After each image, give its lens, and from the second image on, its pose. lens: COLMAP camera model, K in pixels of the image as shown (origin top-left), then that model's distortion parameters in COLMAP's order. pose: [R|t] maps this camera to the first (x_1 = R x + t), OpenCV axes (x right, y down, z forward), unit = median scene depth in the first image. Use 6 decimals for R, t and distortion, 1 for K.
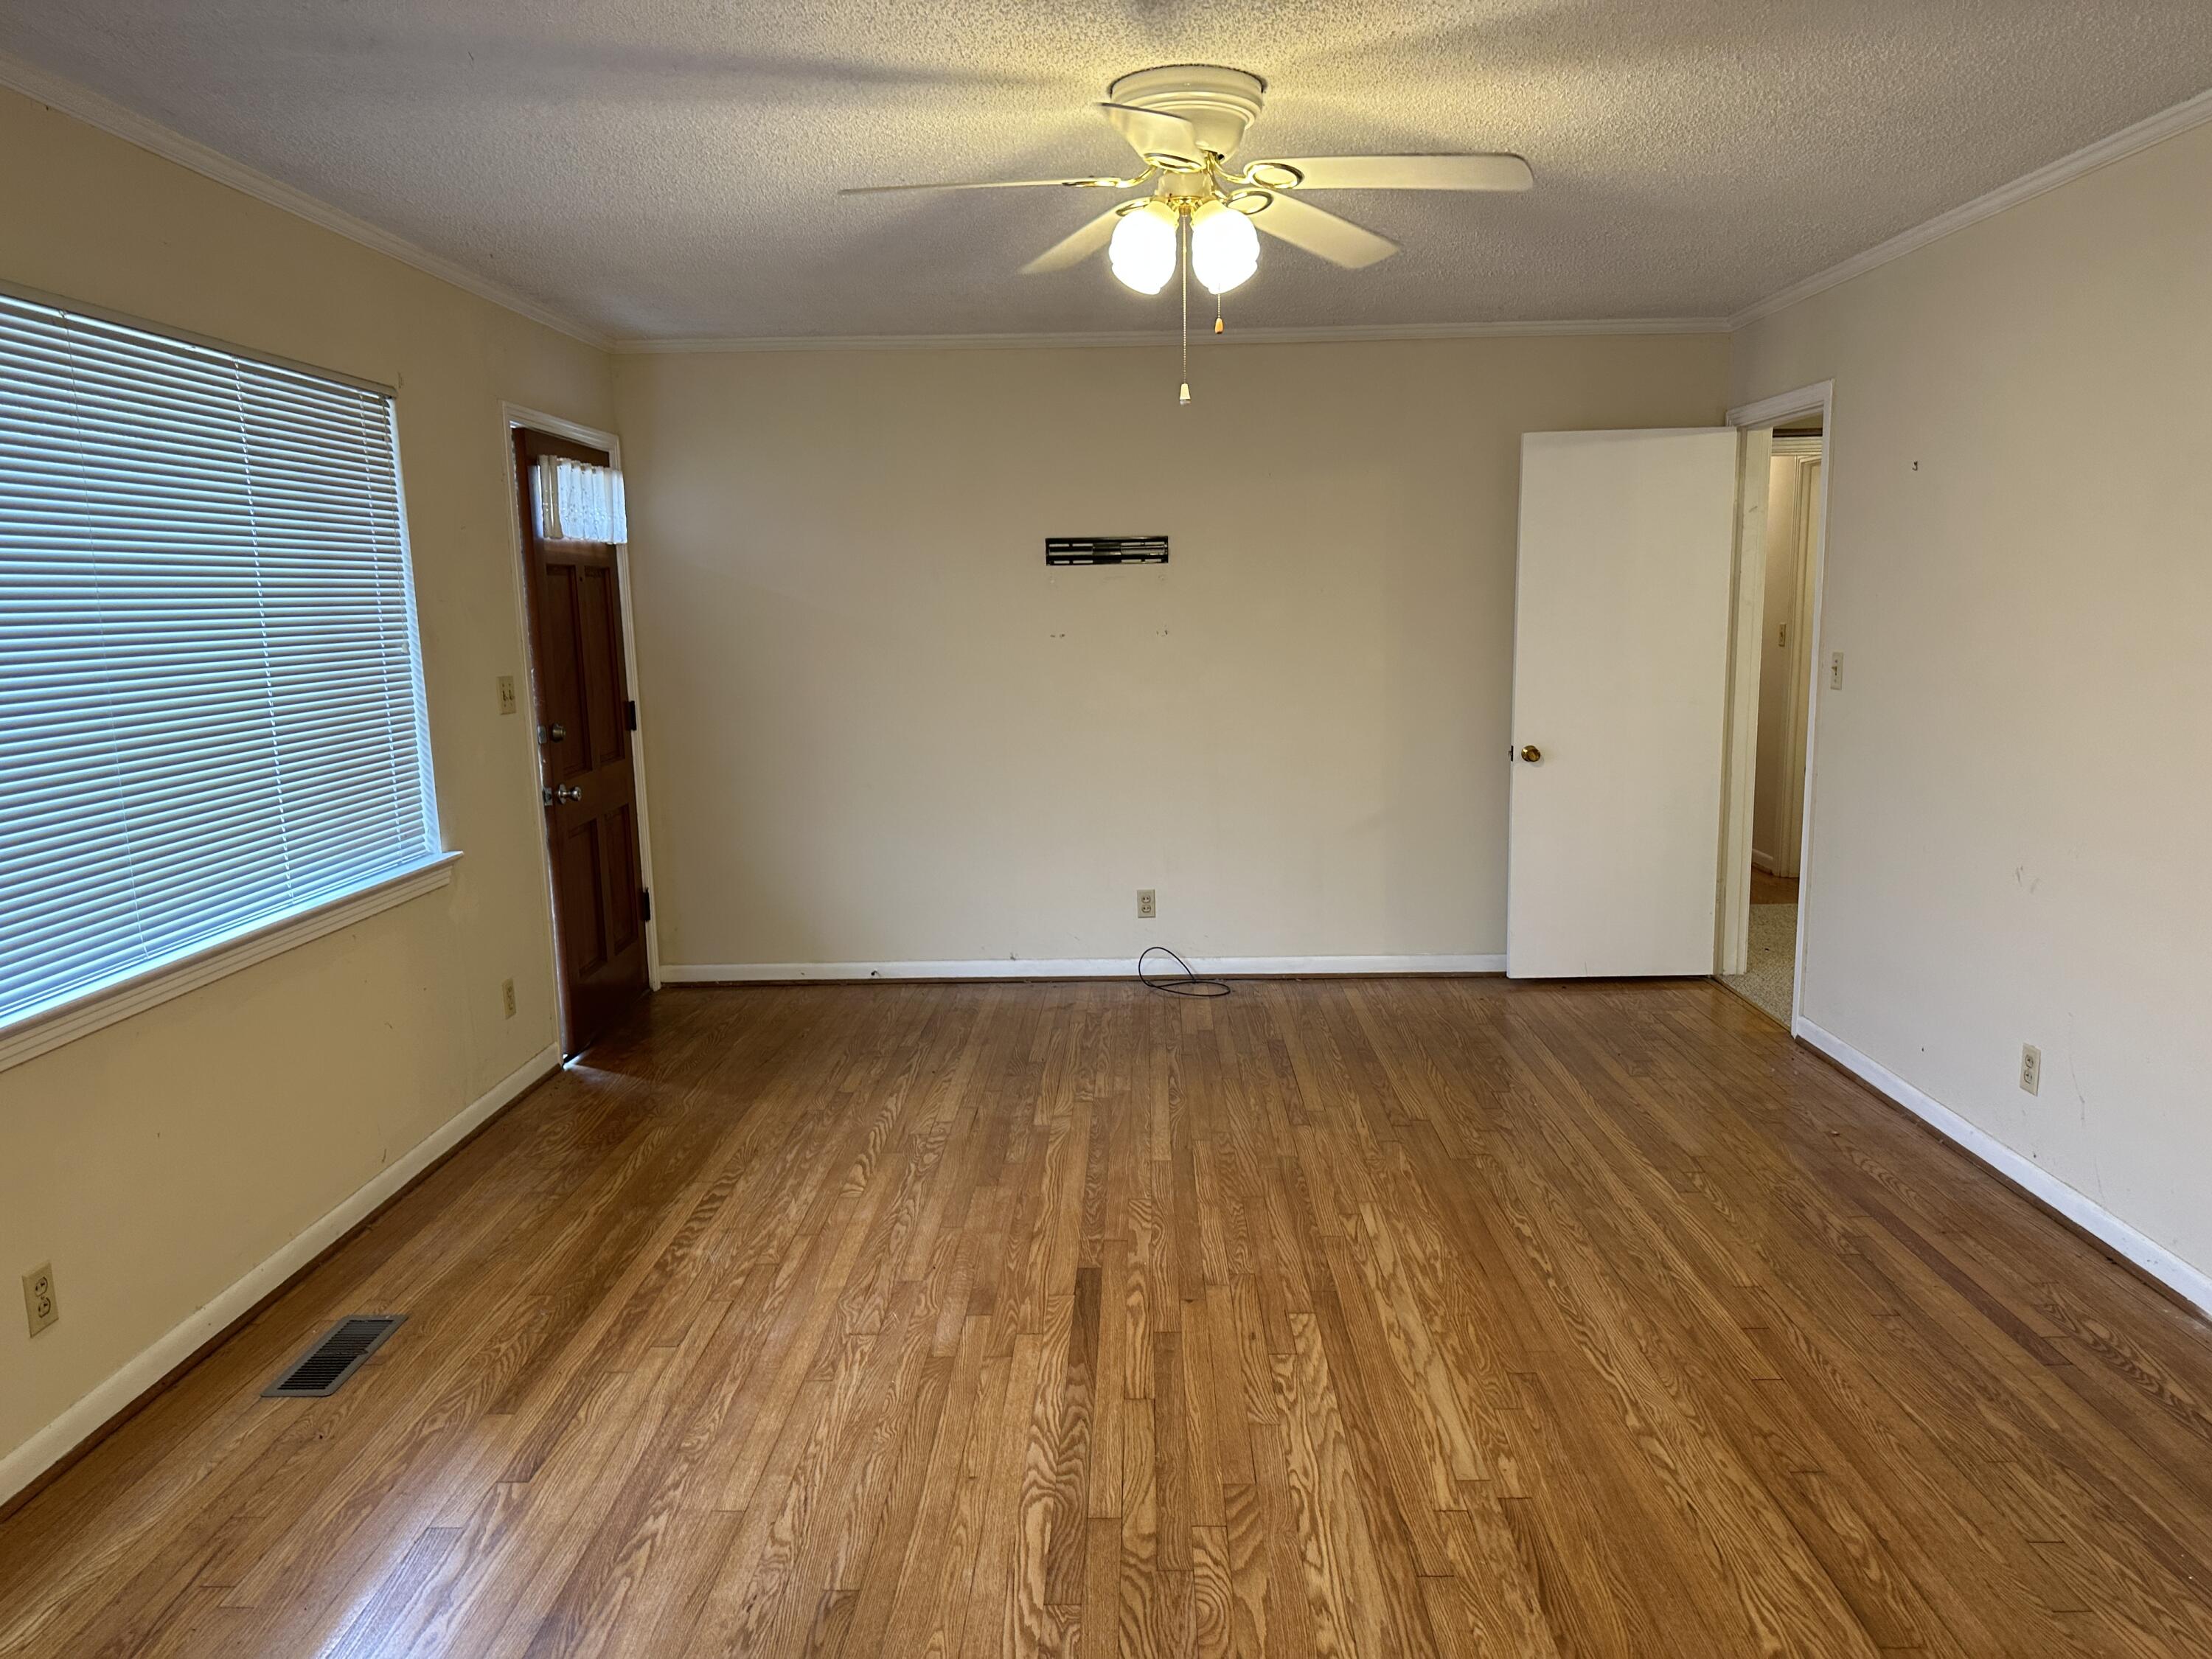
lens RADIAL K [[1546.2, 0, 1107.4], [0, 1546.2, 827.6], [0, 0, 1]] dist [0.044240, -0.037367]
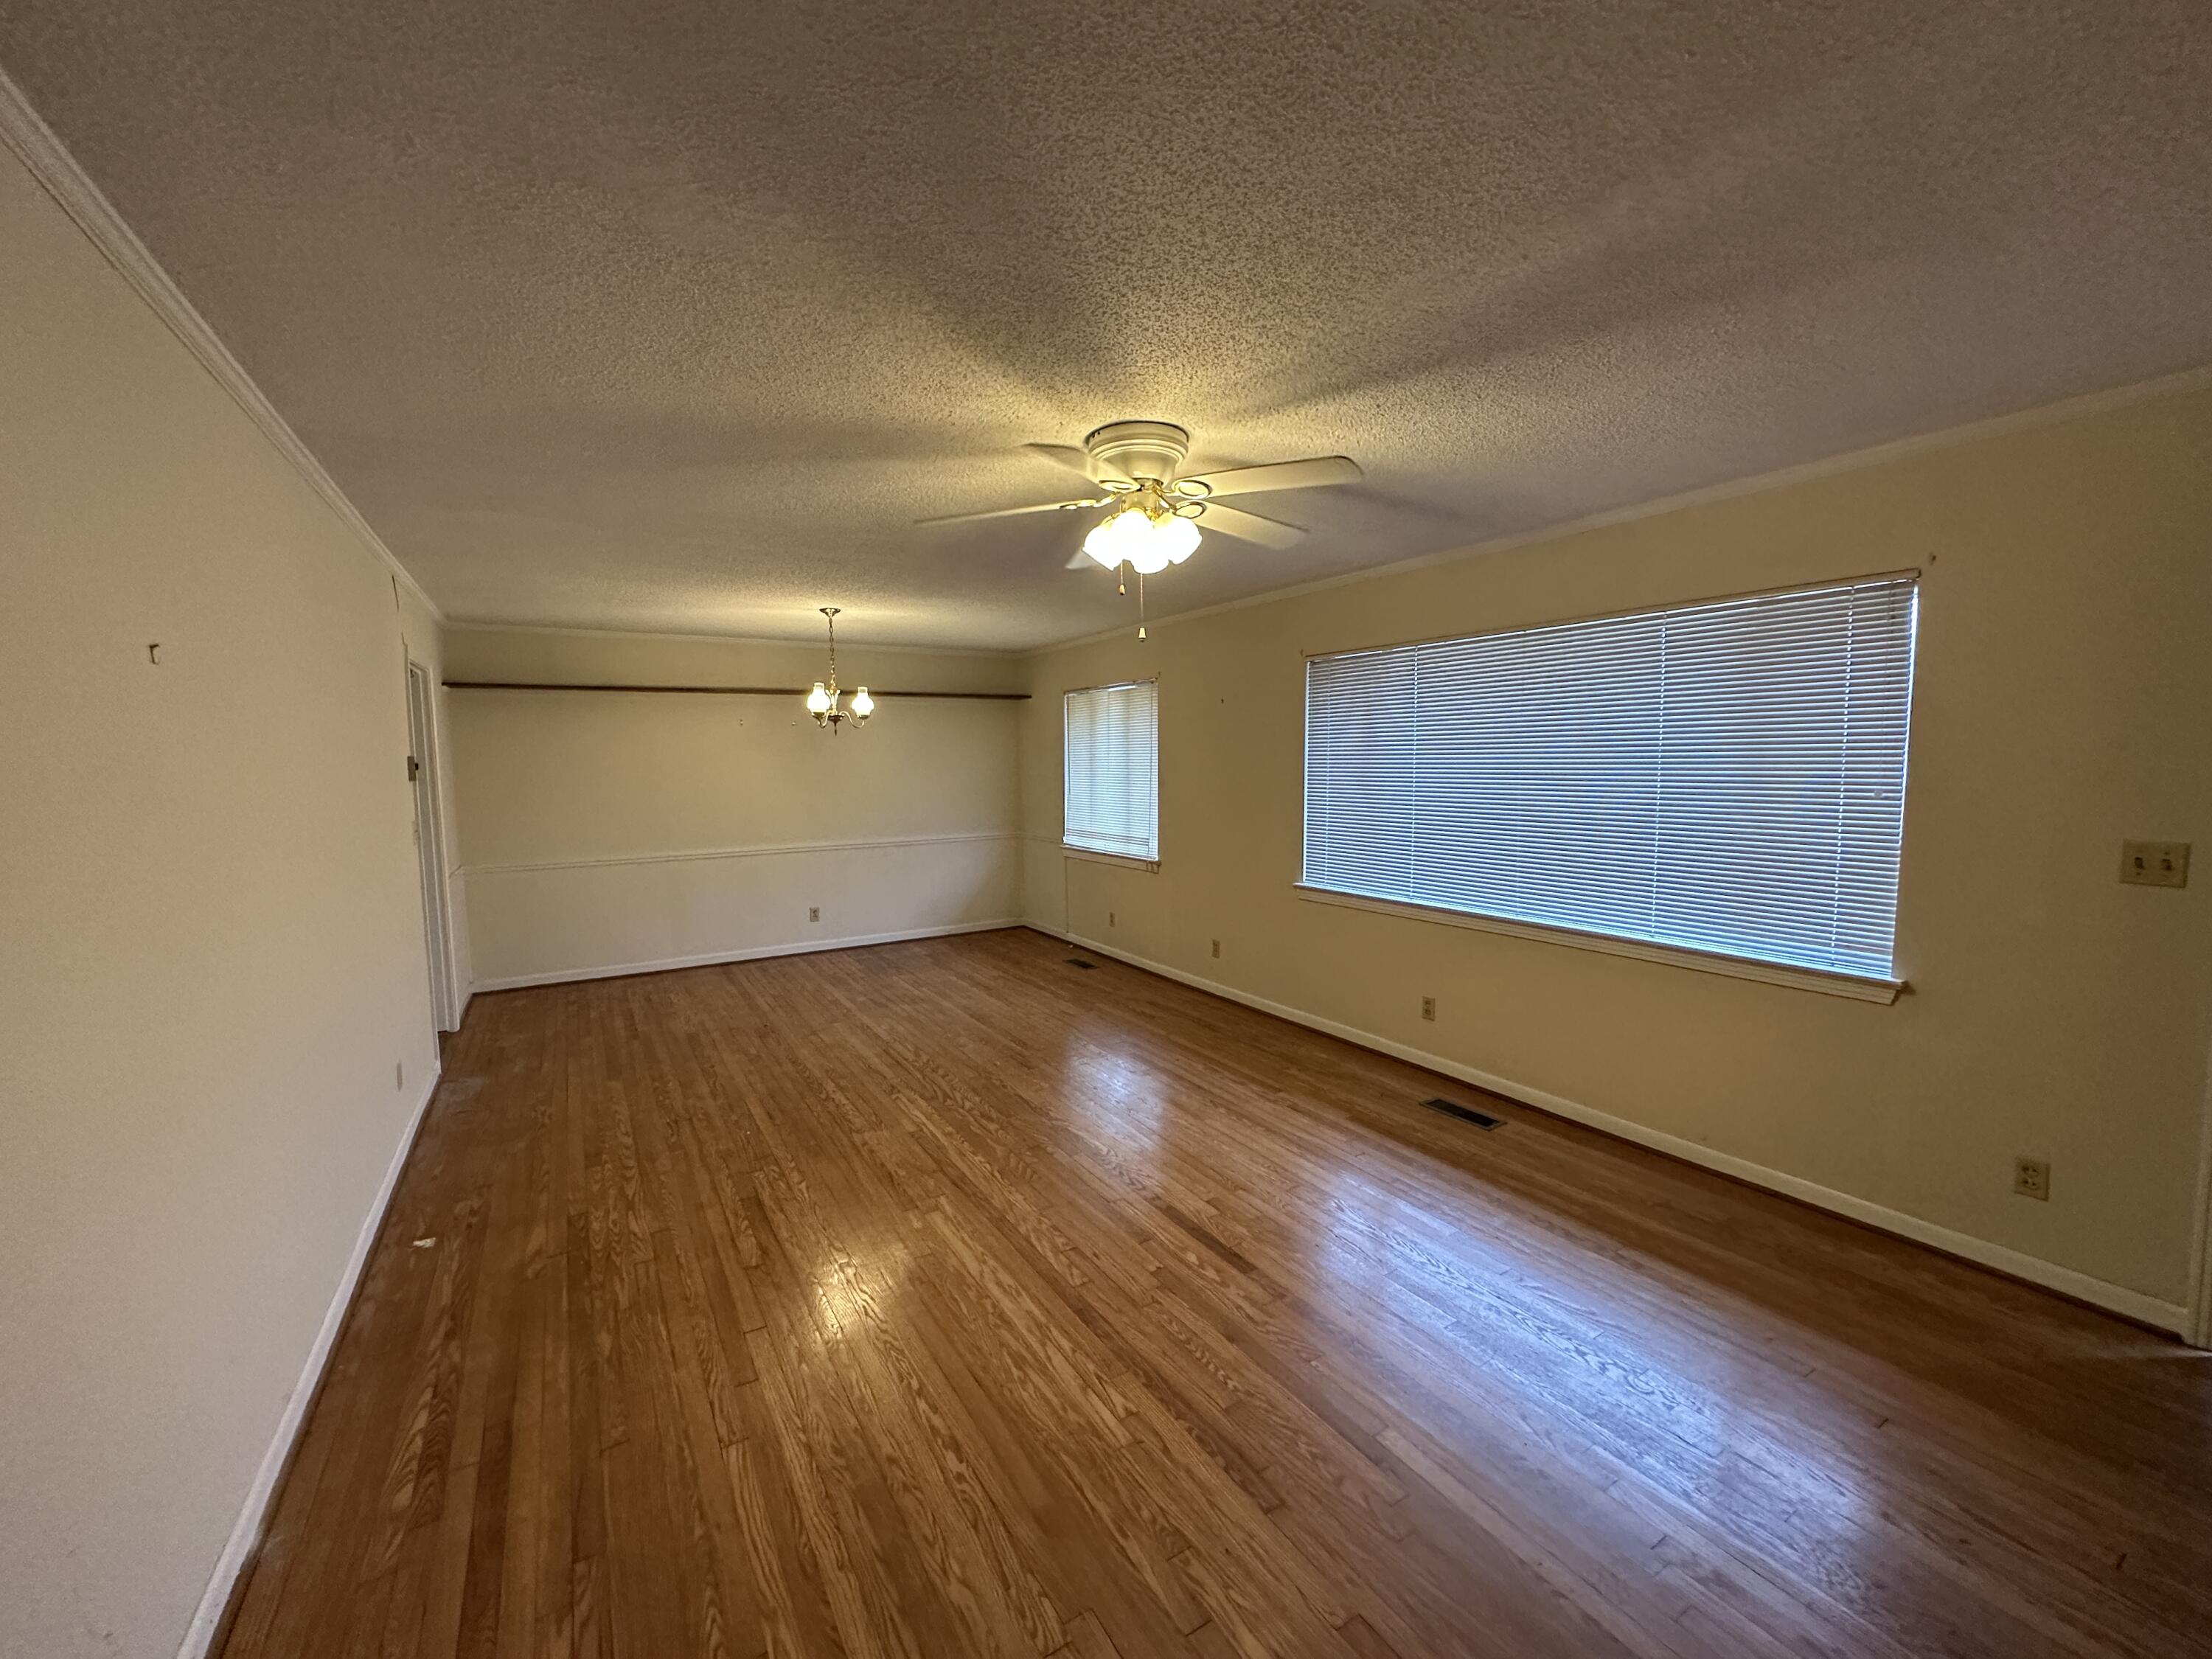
lens RADIAL K [[879.5, 0, 1114.2], [0, 879.5, 834.4], [0, 0, 1]] dist [-0.001874, 0.000296]
pose [[-0.833506, 0.075561, -0.547320, 0.524016], [-0.058641, 0.972911, 0.223620, -0.268745], [0.549390, 0.218484, -0.806496, 1.632389]]
